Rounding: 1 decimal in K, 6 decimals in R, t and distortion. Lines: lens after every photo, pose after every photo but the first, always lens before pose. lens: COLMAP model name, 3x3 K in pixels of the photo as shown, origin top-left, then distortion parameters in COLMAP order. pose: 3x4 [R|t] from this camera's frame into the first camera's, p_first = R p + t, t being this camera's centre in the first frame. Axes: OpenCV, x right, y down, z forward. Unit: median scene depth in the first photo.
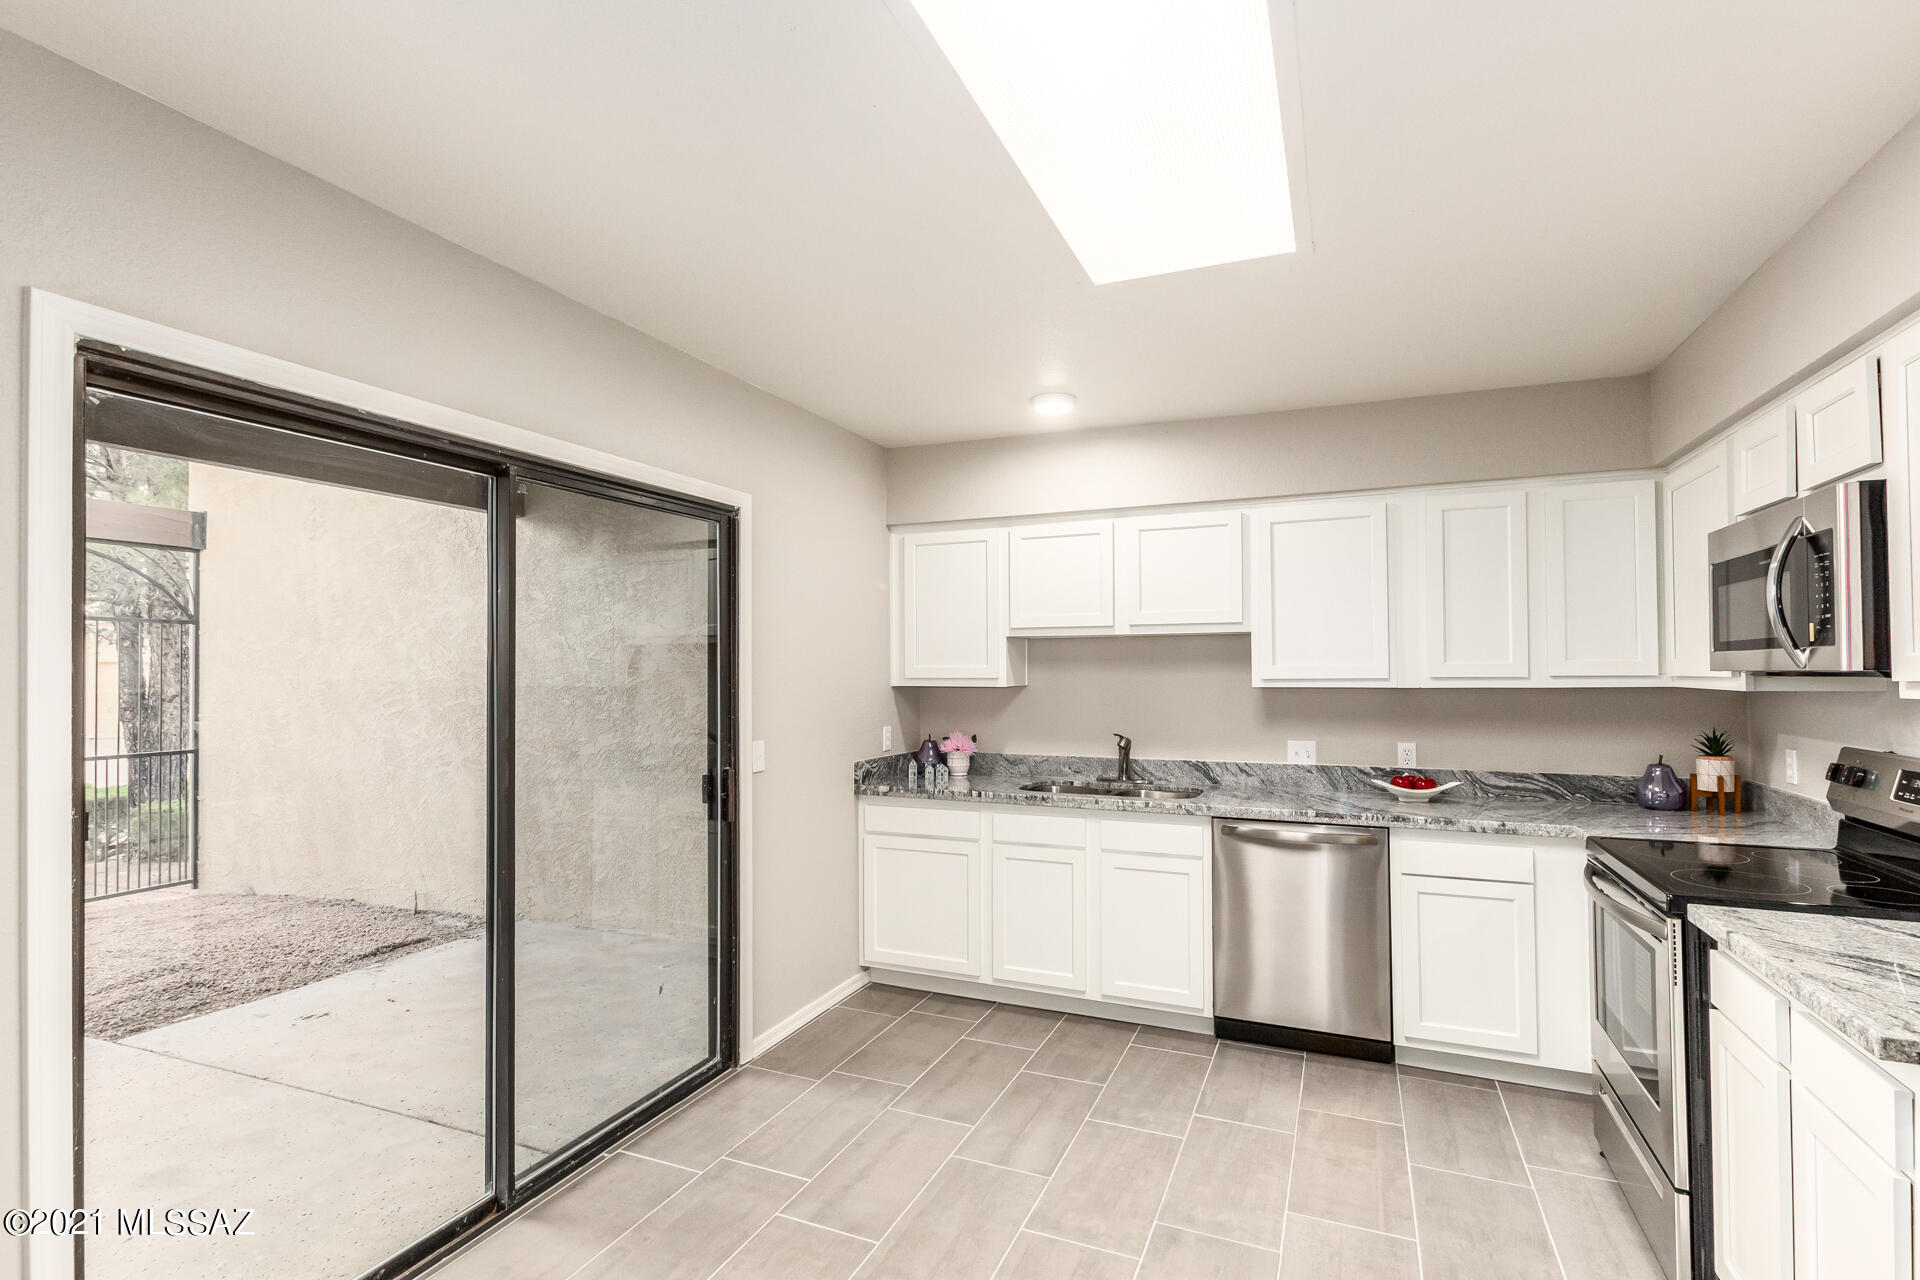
lens RADIAL K [[882.0, 0, 1006.3], [0, 882.0, 653.1], [0, 0, 1]] dist [0.009419, -0.002024]
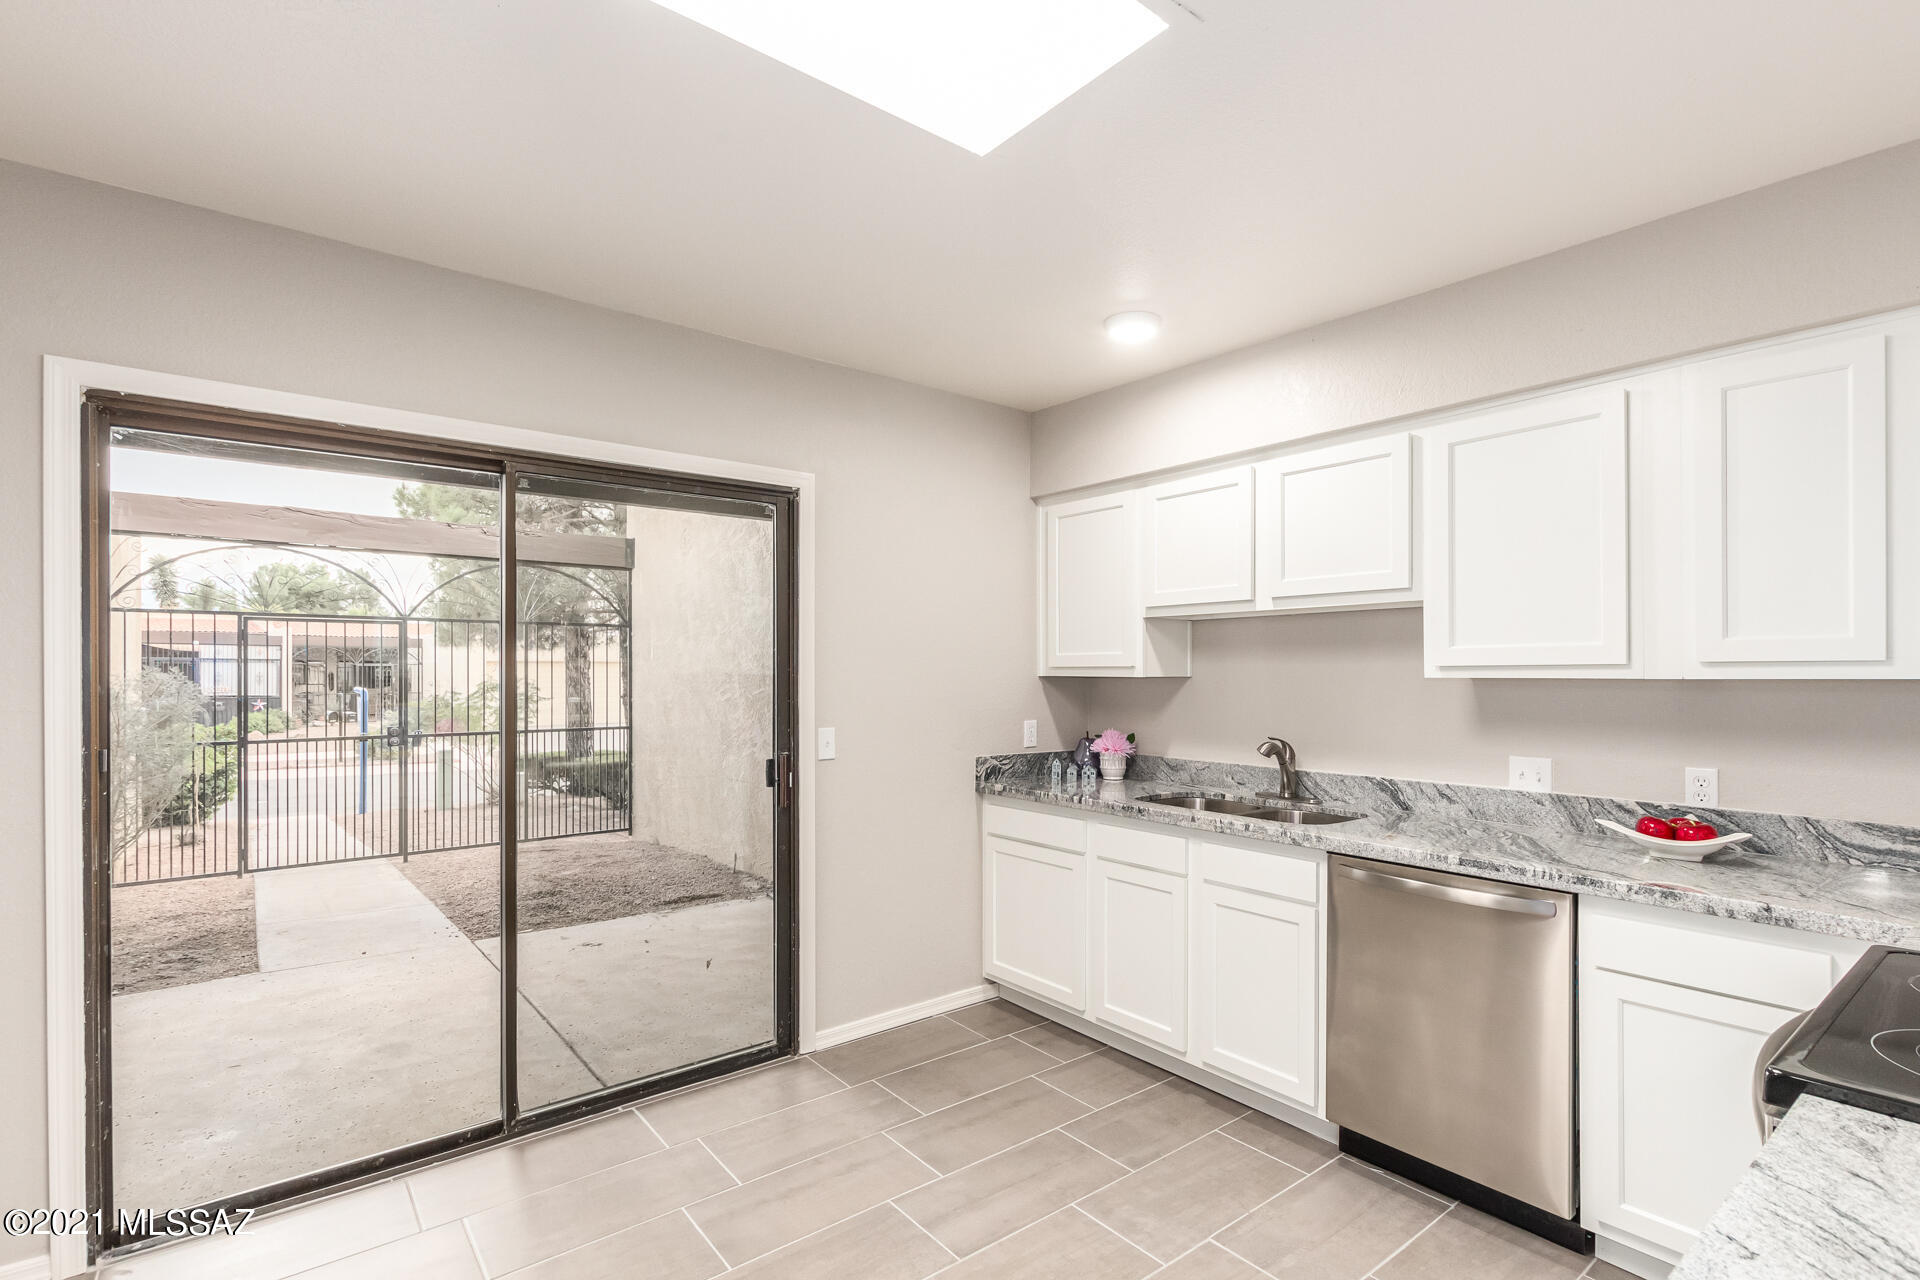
lens RADIAL K [[913.8, 0, 1045.7], [0, 913.8, 665.9], [0, 0, 1]] dist [0.004725, -0.001898]
pose [[0.881041, 0.000418, -0.473039, 0.371904], [0.003998, 0.999957, 0.008330, 0.022049], [0.473023, -0.009230, 0.881002, 0.205750]]
